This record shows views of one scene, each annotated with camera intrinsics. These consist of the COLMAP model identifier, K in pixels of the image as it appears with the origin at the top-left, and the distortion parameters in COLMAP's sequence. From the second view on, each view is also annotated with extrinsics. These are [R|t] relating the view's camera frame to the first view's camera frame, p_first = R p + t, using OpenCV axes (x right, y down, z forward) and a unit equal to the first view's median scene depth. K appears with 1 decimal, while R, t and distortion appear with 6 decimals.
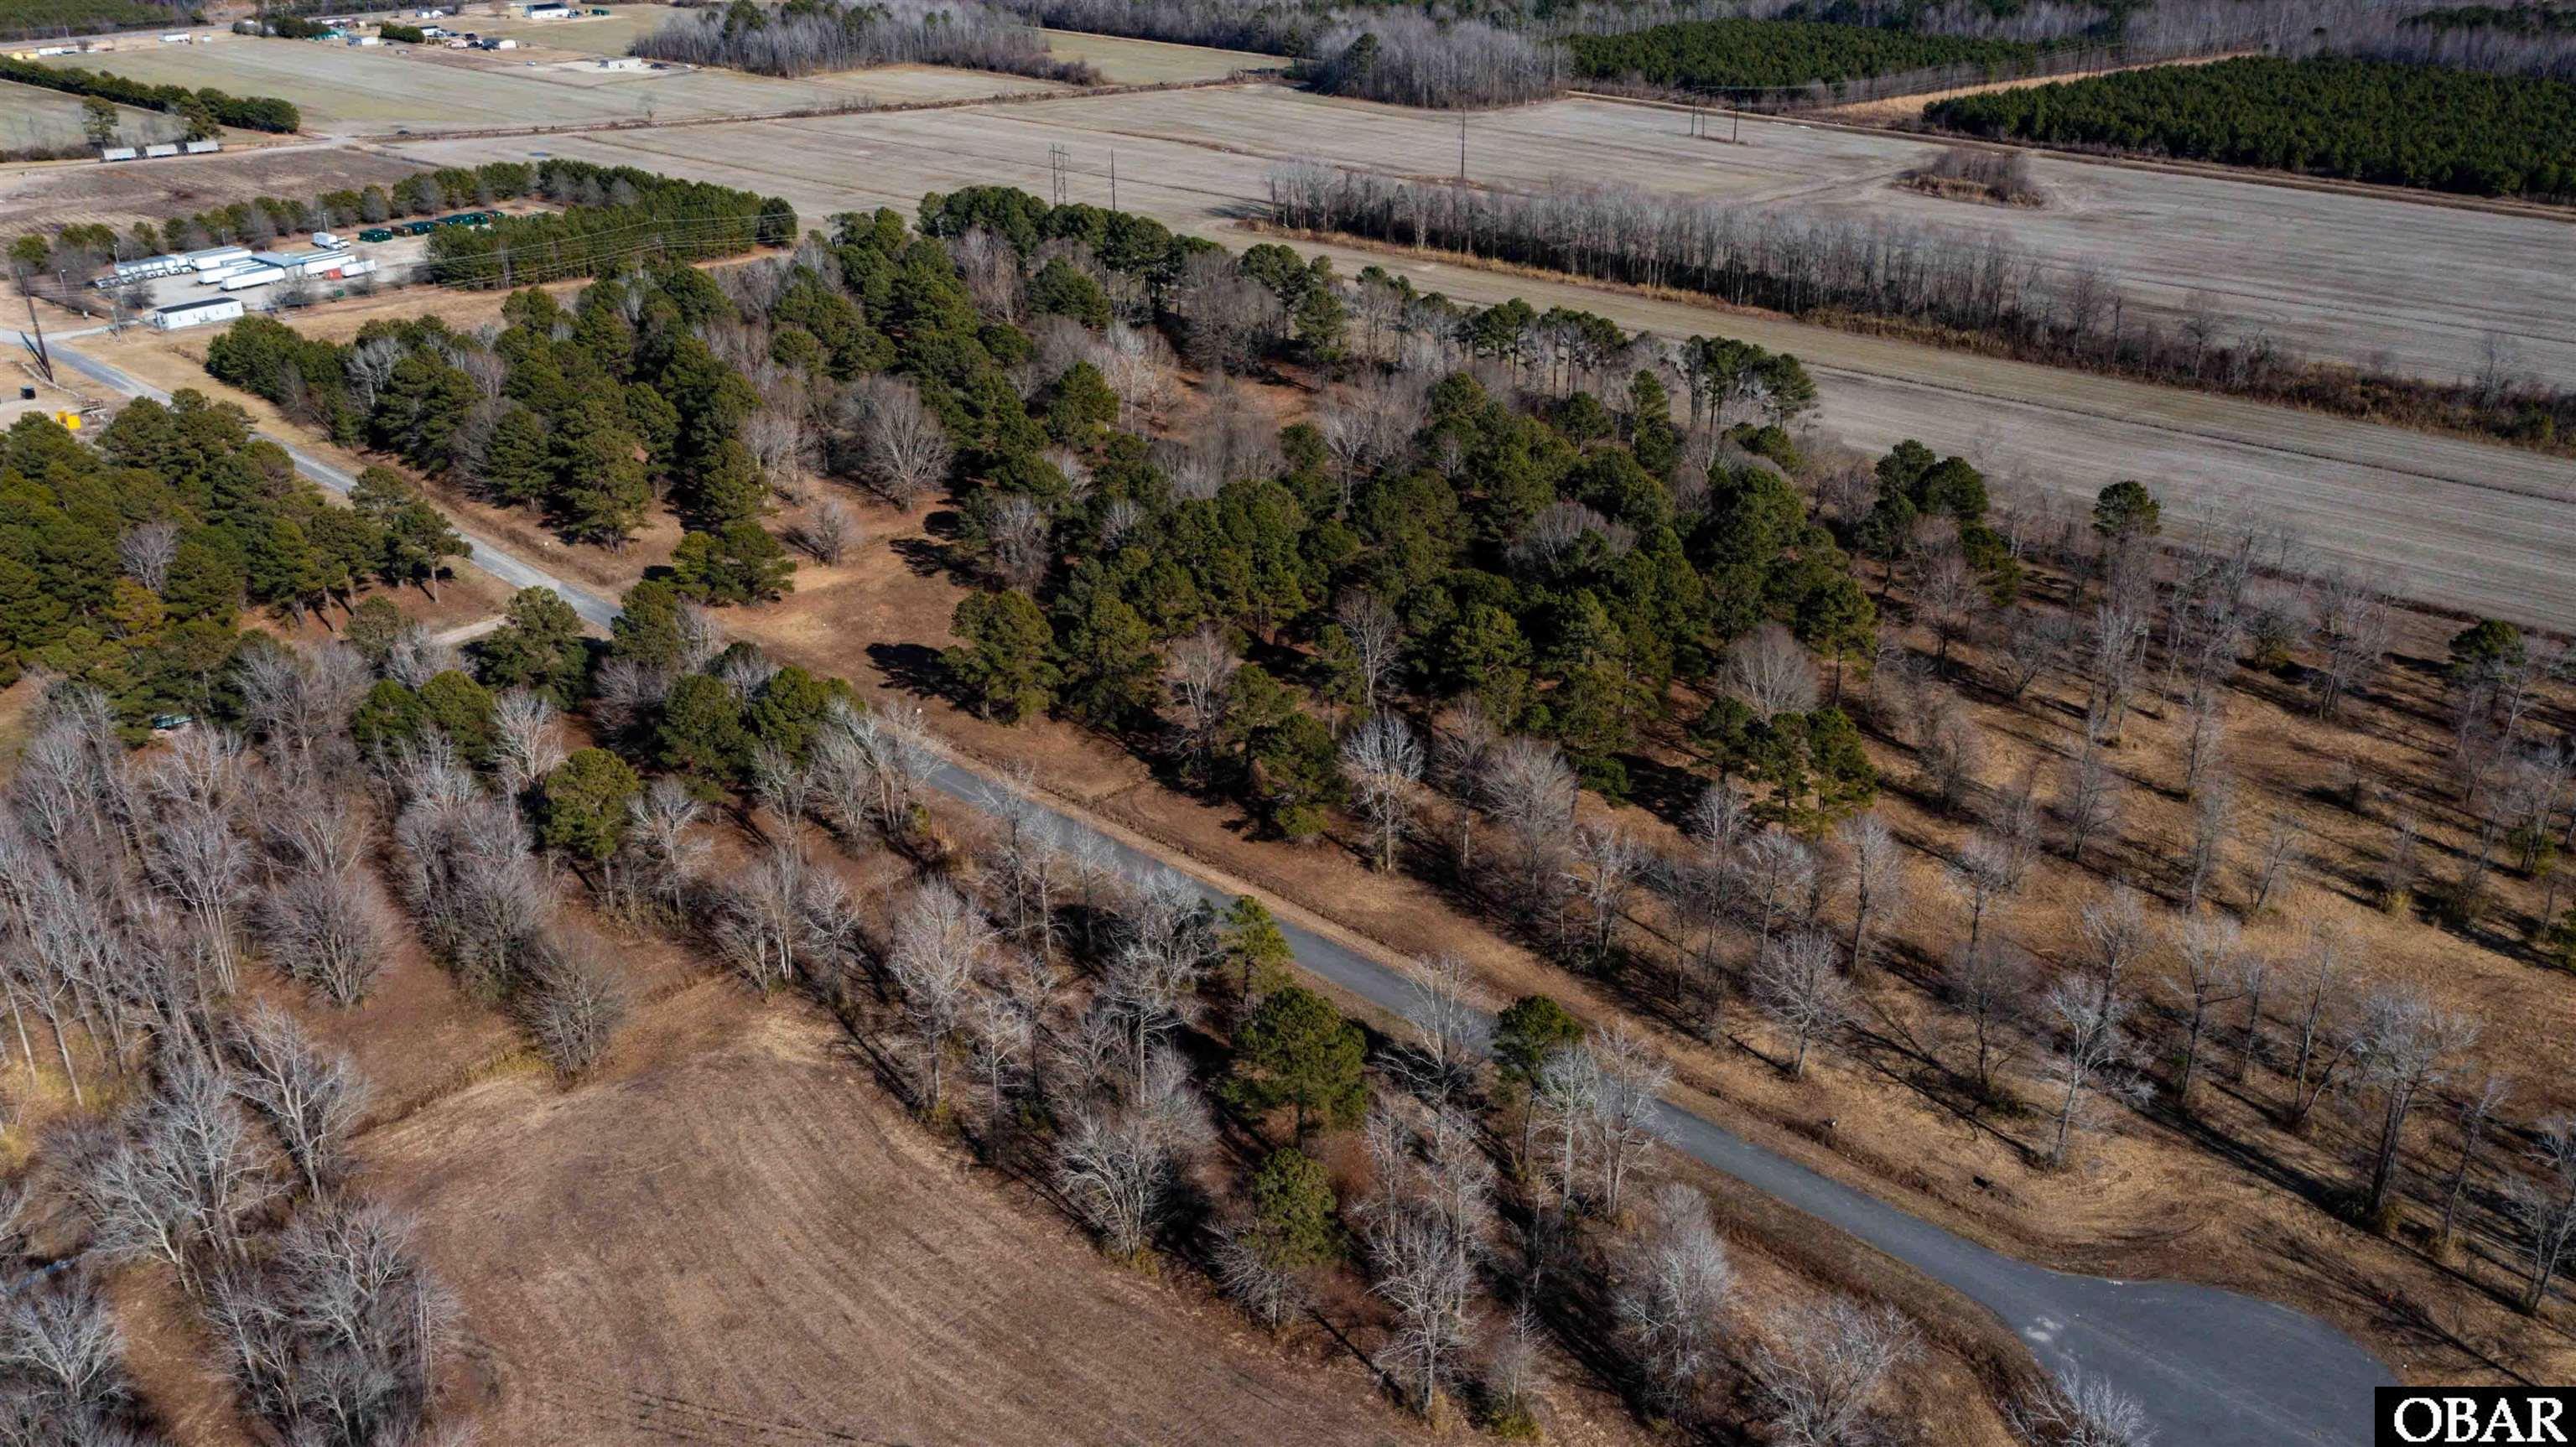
lens RADIAL K [[2067.9, 0, 1288.0], [0, 2067.9, 723.5], [0, 0, 1]] dist [0.000439, 0.010075]
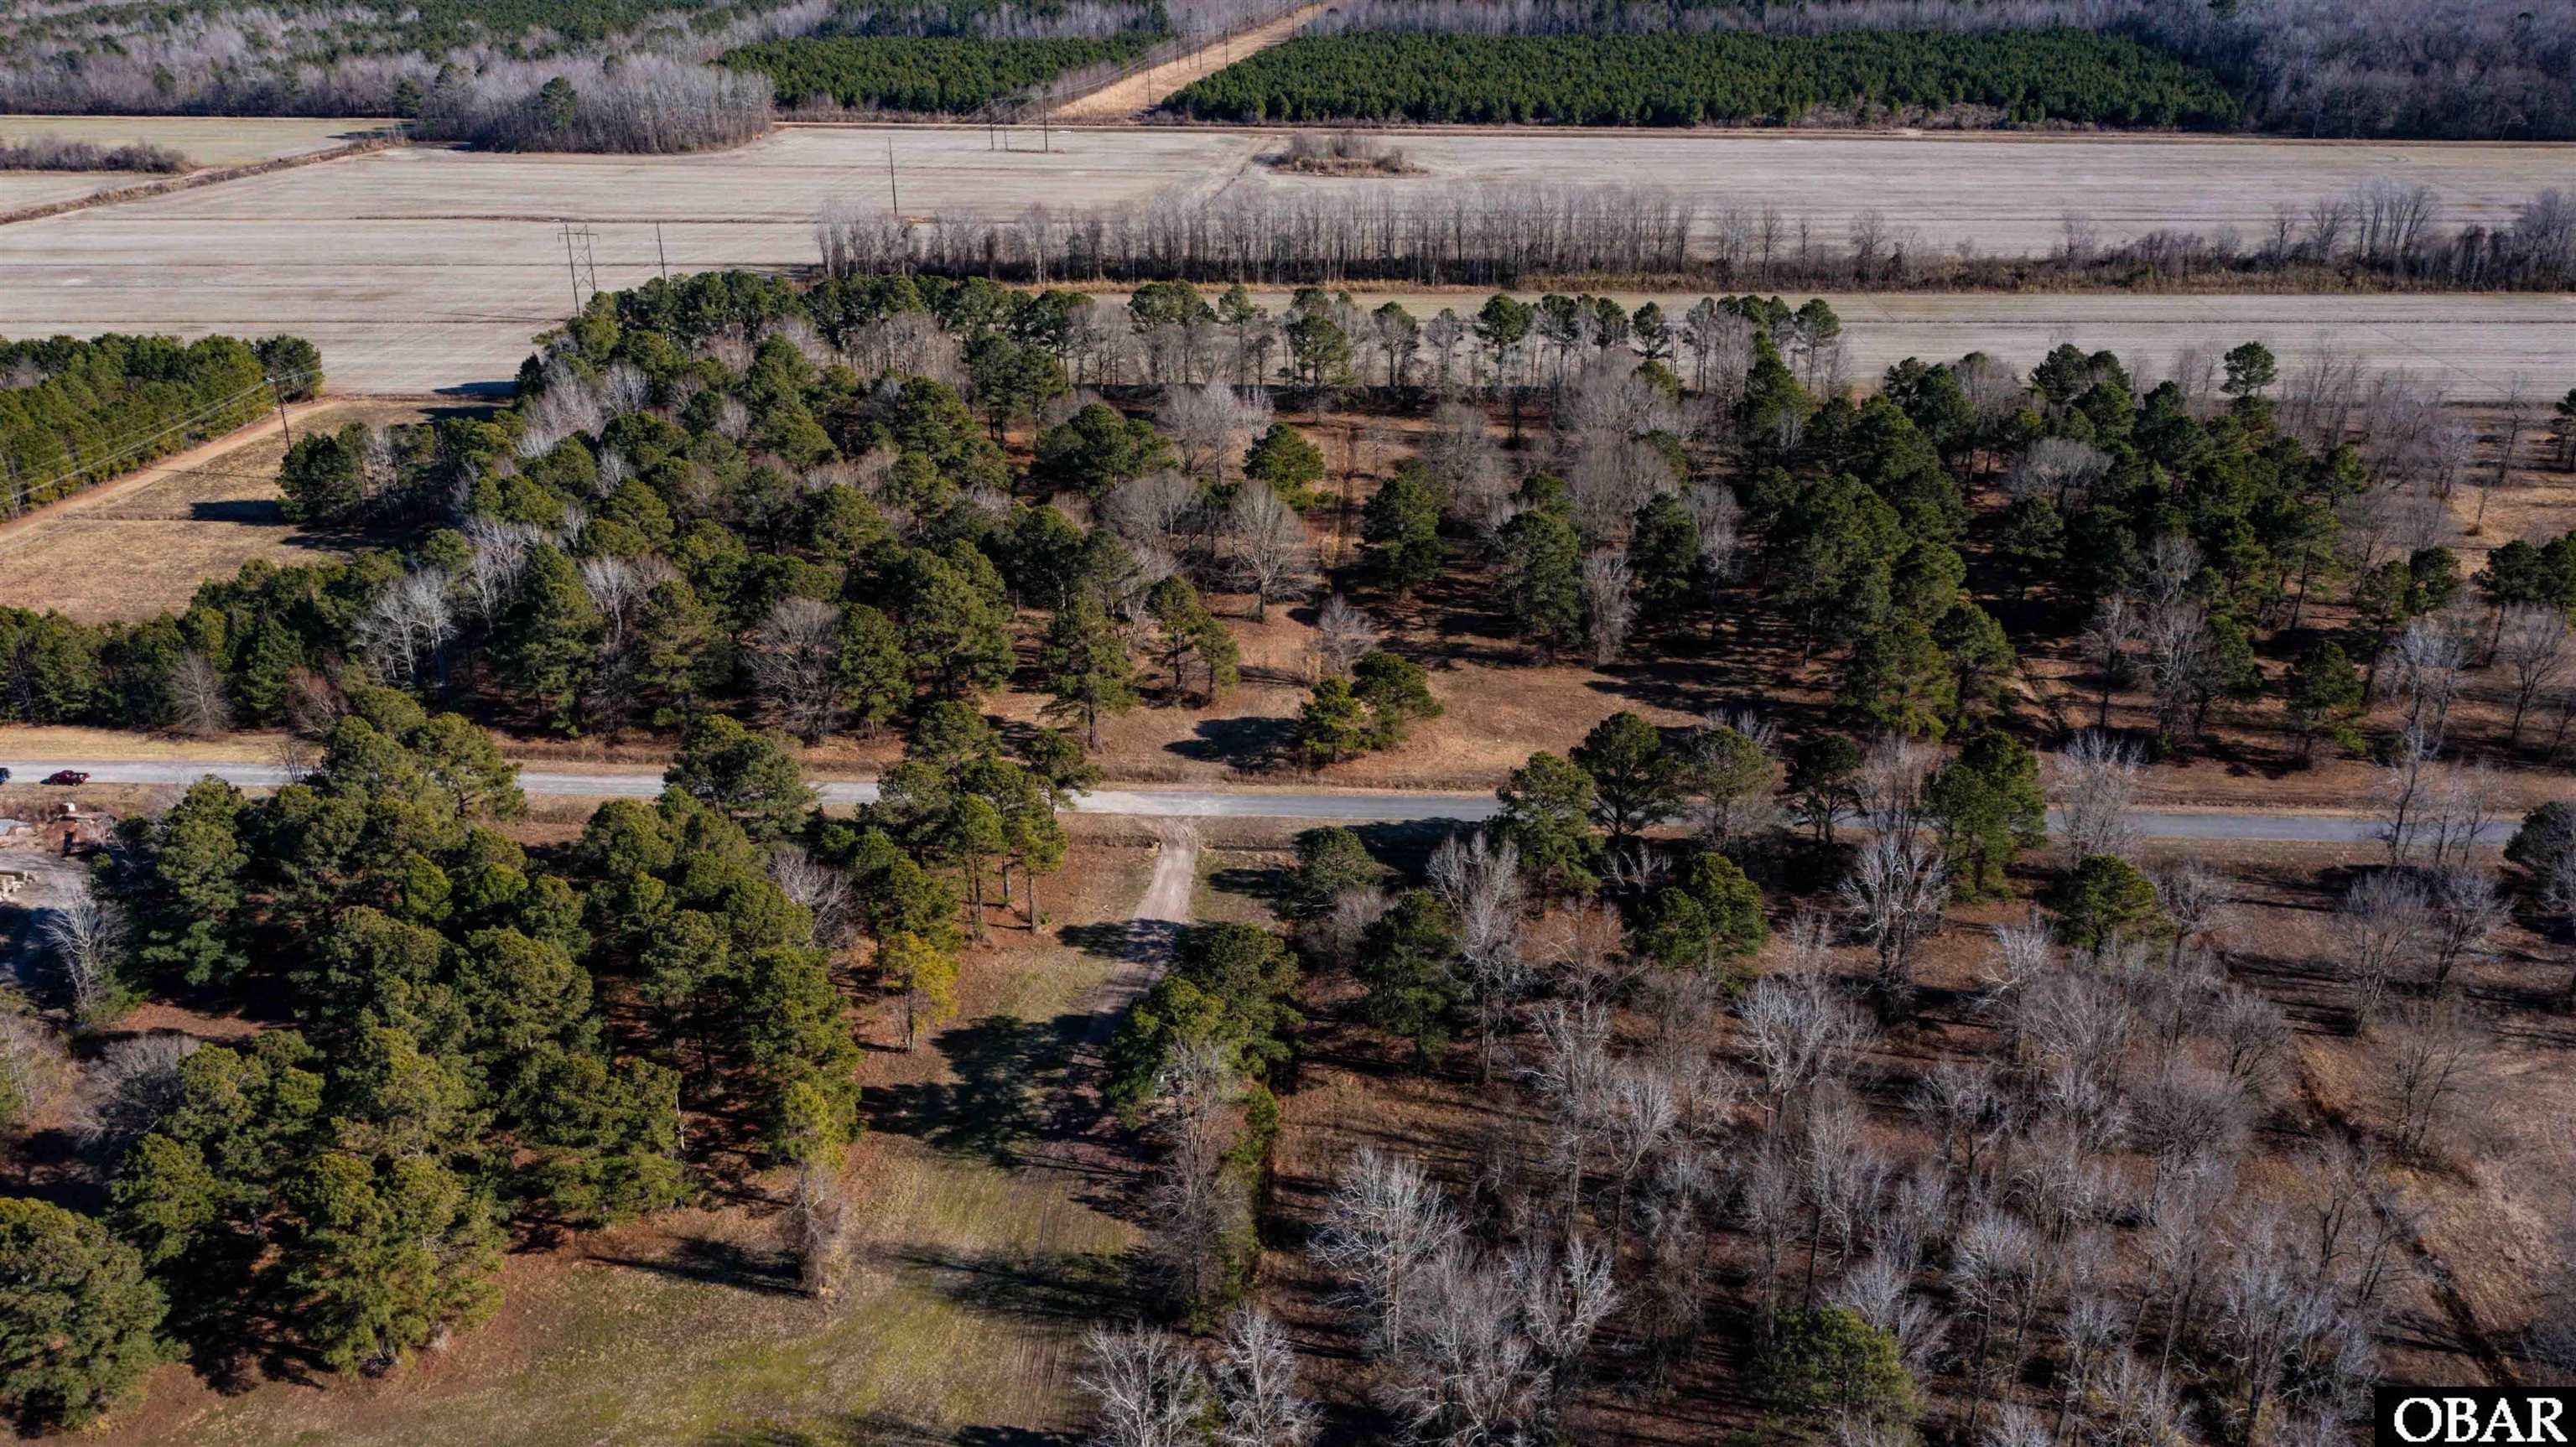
lens RADIAL K [[2067.9, 0, 1288.0], [0, 2067.9, 723.5], [0, 0, 1]] dist [0.000439, 0.010075]
pose [[0.774628, -0.259839, 0.576572, -0.376673], [0.265280, 0.961113, 0.076731, -0.068646], [-0.574089, 0.093516, 0.813435, 0.165010]]
